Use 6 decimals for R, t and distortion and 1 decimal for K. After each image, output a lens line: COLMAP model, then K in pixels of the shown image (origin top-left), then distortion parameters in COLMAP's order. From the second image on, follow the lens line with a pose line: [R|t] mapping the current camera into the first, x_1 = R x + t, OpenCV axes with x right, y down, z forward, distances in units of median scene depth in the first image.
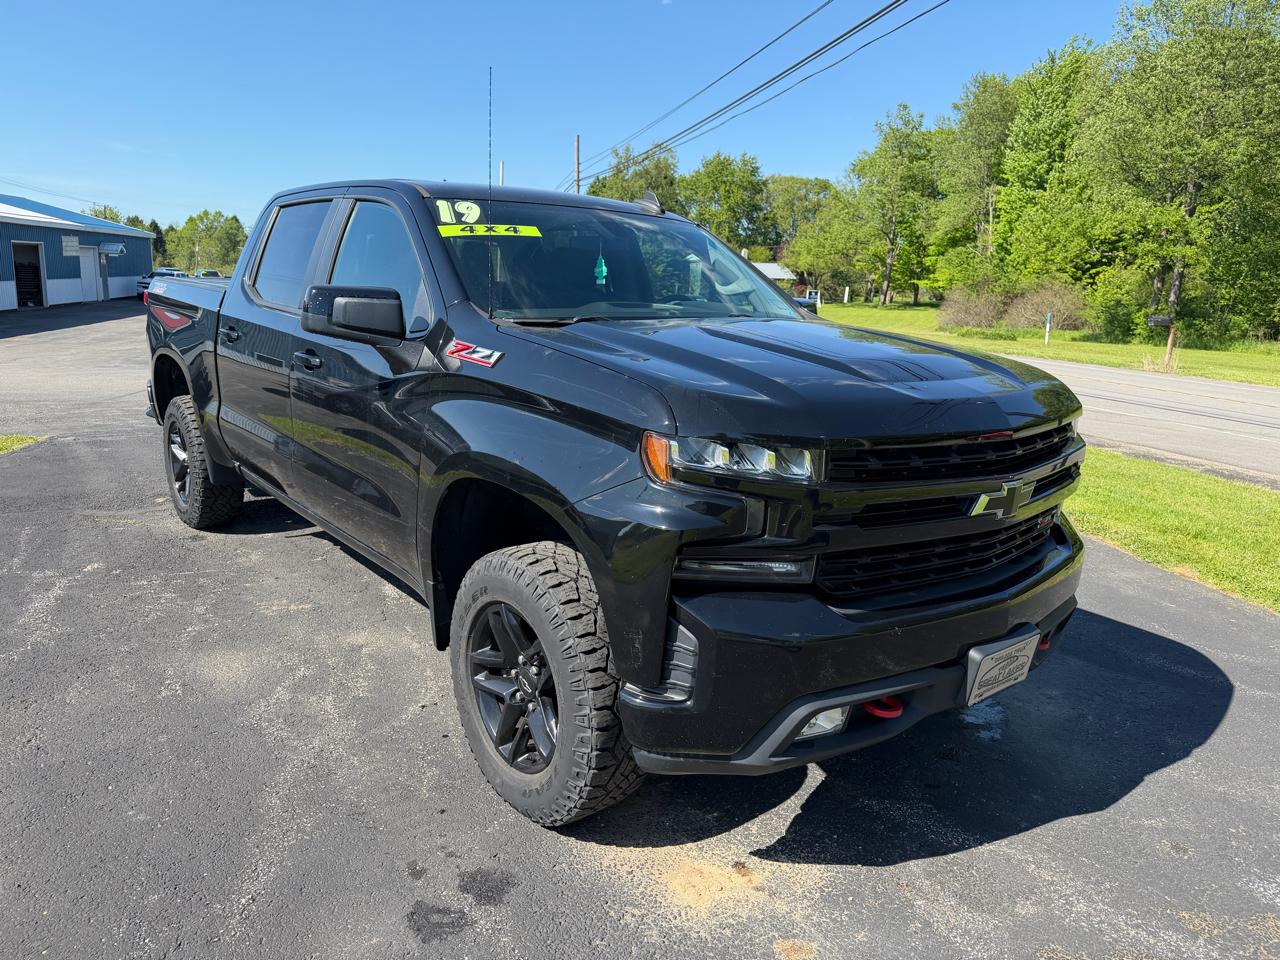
lens RADIAL K [[898.2, 0, 640.0], [0, 898.2, 480.0], [0, 0, 1]] dist [0.037304, -0.055315]
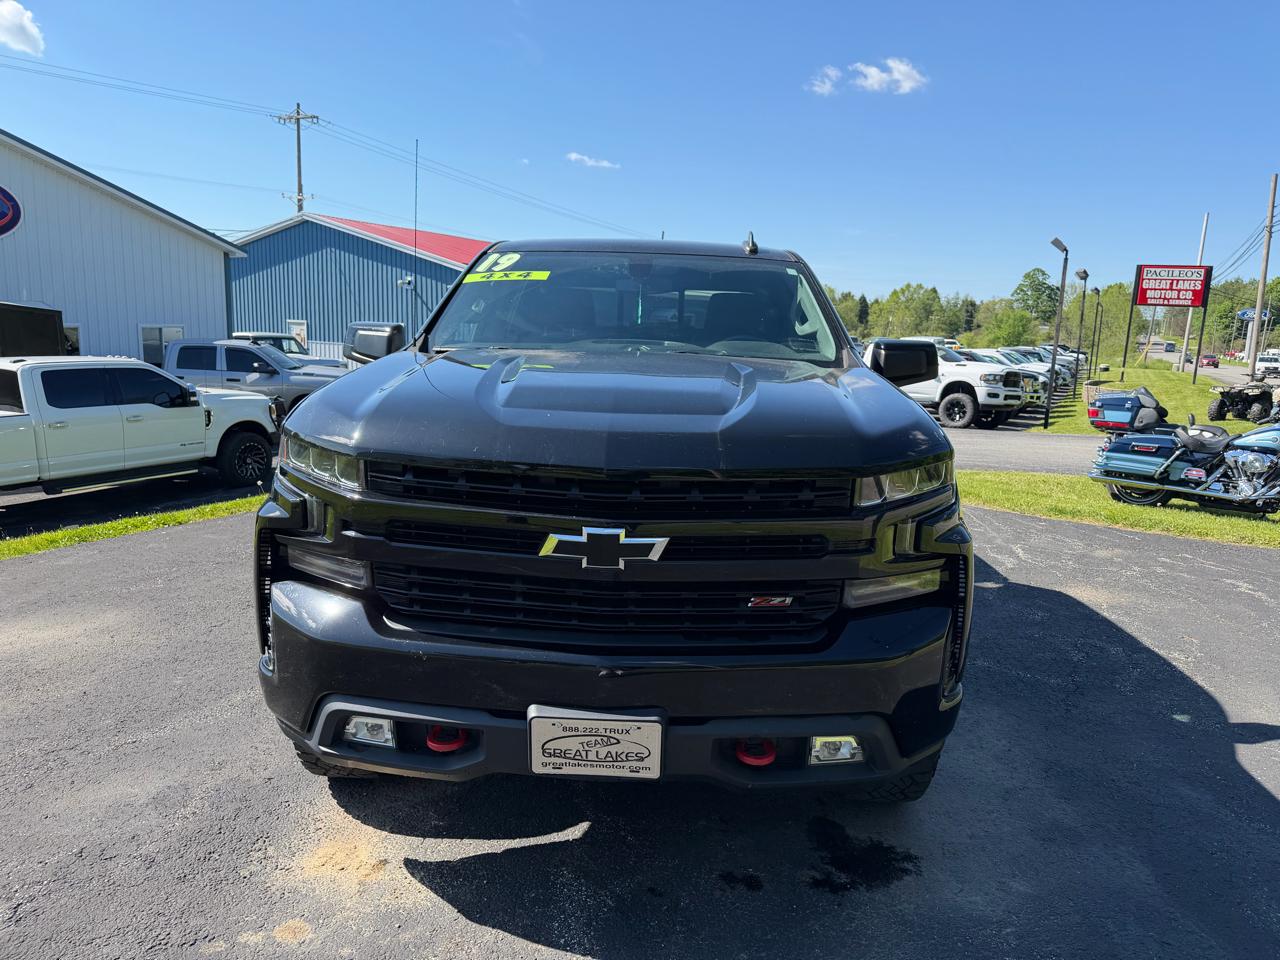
lens RADIAL K [[898.2, 0, 640.0], [0, 898.2, 480.0], [0, 0, 1]] dist [0.037304, -0.055315]
pose [[0.752276, 0.098208, -0.651487, 0.950580], [-0.144946, 0.989271, -0.018242, -0.031341], [0.642706, 0.108154, 0.758440, 0.349004]]
